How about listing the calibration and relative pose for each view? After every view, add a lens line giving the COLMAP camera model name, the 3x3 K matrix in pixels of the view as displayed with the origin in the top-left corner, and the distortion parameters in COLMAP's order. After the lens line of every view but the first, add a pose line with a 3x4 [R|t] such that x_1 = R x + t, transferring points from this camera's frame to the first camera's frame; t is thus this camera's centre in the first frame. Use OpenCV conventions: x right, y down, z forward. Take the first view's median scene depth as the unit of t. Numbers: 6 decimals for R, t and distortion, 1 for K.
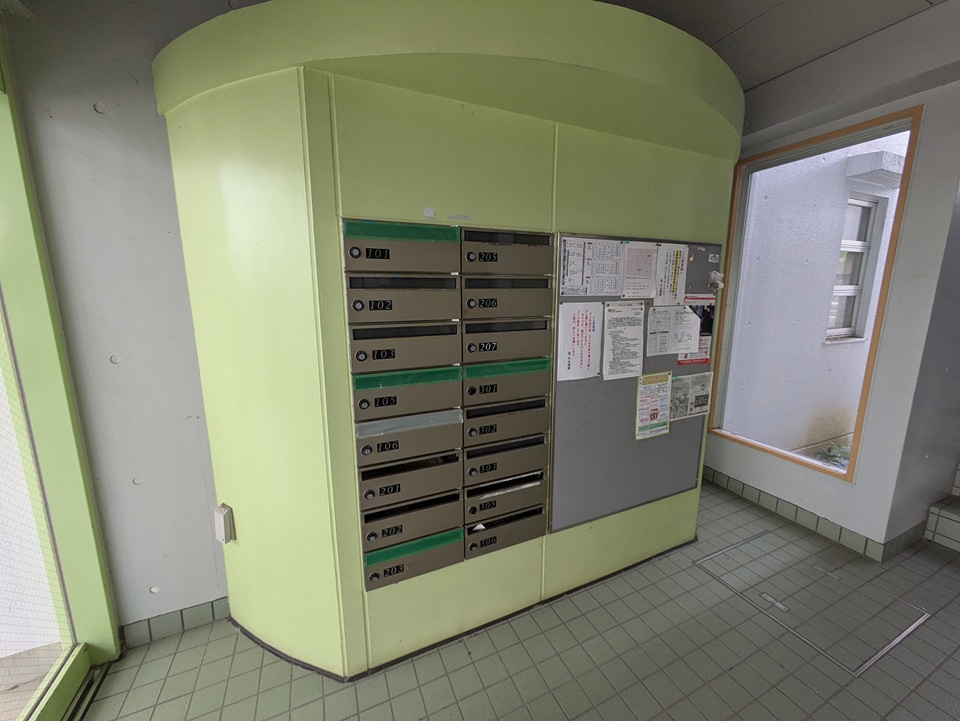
lens RADIAL K [[376.5, 0, 480.0], [0, 376.5, 360.5], [0, 0, 1]] dist [0.000759, 0.000622]
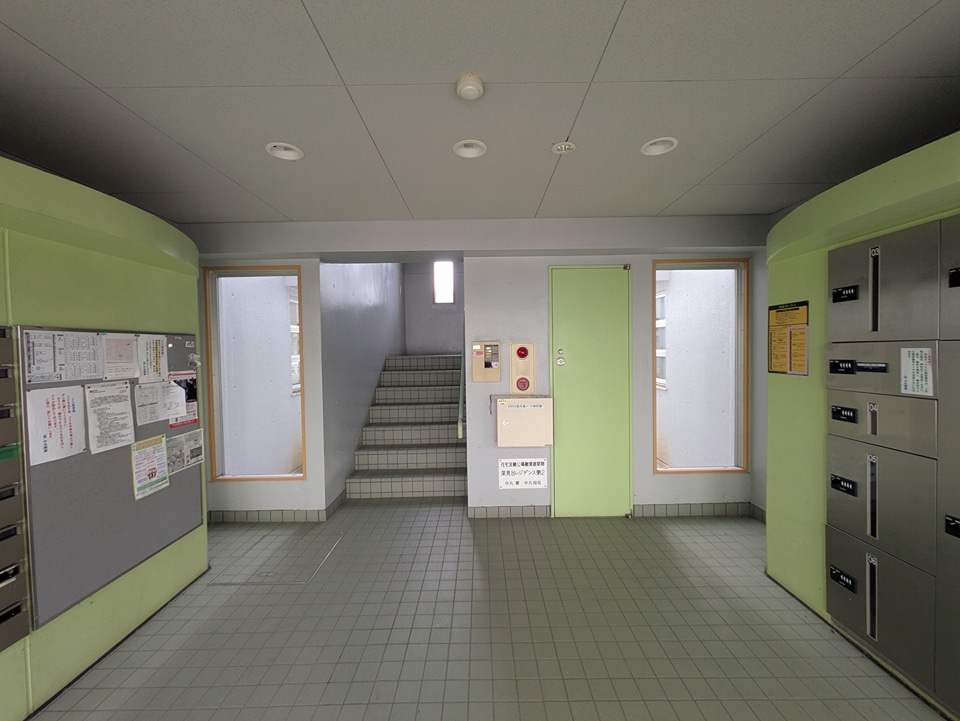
lens RADIAL K [[376.5, 0, 480.0], [0, 376.5, 360.5], [0, 0, 1]] dist [0.000759, 0.000622]
pose [[0.409495, -0.031329, 0.911774, -0.192869], [0.174259, 0.983695, -0.044463, 0.027151], [-0.895515, 0.177092, 0.408277, -0.488564]]
